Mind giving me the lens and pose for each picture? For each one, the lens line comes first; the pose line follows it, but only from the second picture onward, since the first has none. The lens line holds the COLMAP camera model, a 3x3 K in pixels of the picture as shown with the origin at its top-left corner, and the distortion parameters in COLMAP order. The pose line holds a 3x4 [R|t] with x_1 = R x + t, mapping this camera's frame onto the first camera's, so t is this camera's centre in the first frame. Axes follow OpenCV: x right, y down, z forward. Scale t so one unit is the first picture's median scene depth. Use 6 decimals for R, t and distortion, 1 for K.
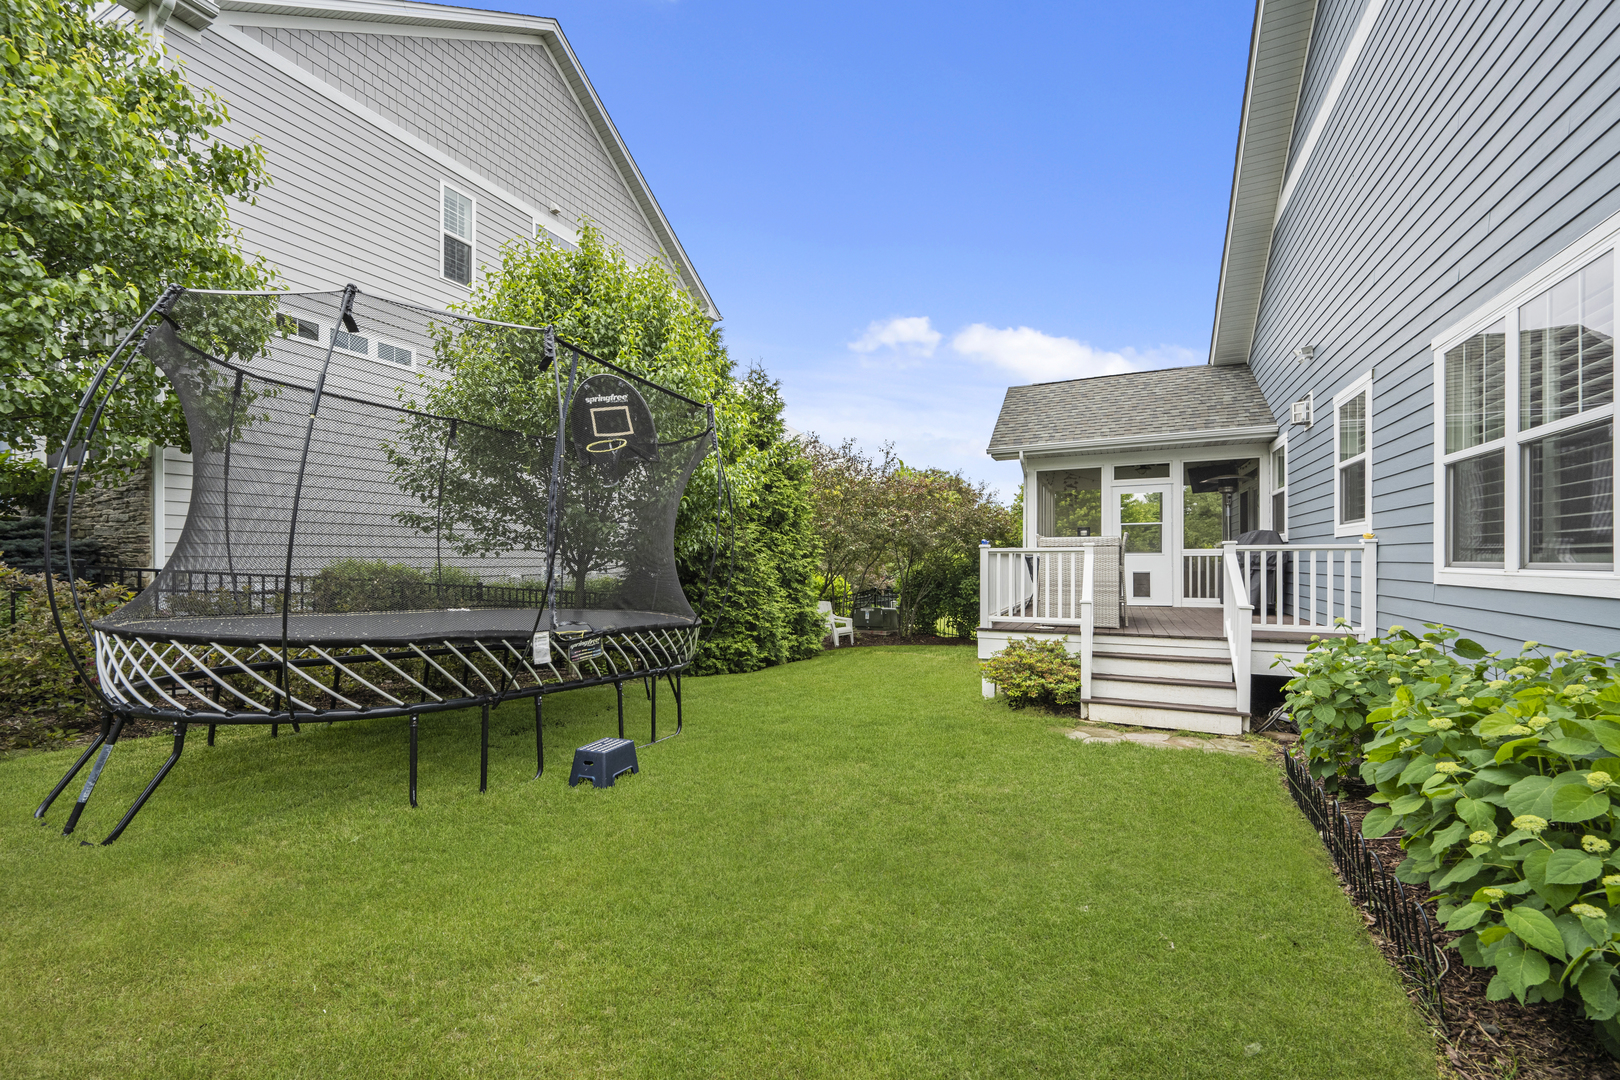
lens RADIAL K [[644.0, 0, 813.8], [0, 644.0, 556.5], [0, 0, 1]] dist [0.002906, 0.000056]
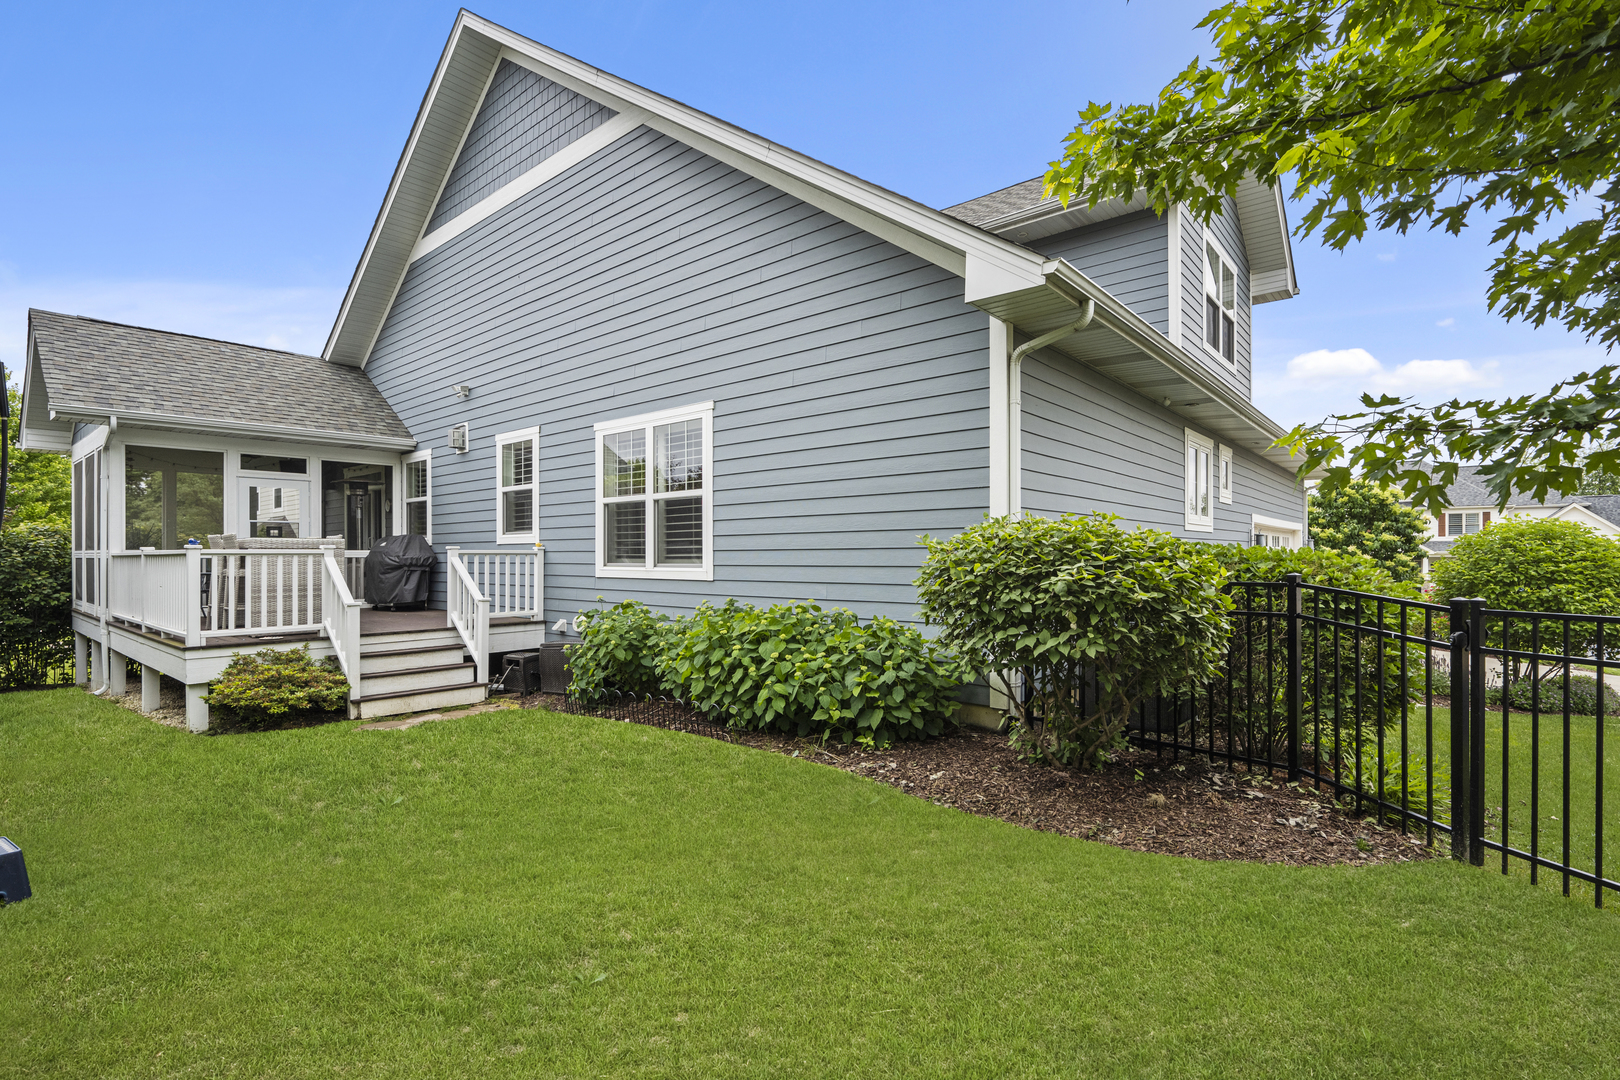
lens RADIAL K [[753.2, 0, 815.0], [0, 753.2, 550.8], [0, 0, 1]] dist [0.000173, -0.000027]
pose [[0.267494, 0.009737, 0.963510, -0.525948], [-0.002541, 0.999953, -0.009400, -0.004332], [-0.963556, 0.000066, 0.267506, -0.016157]]
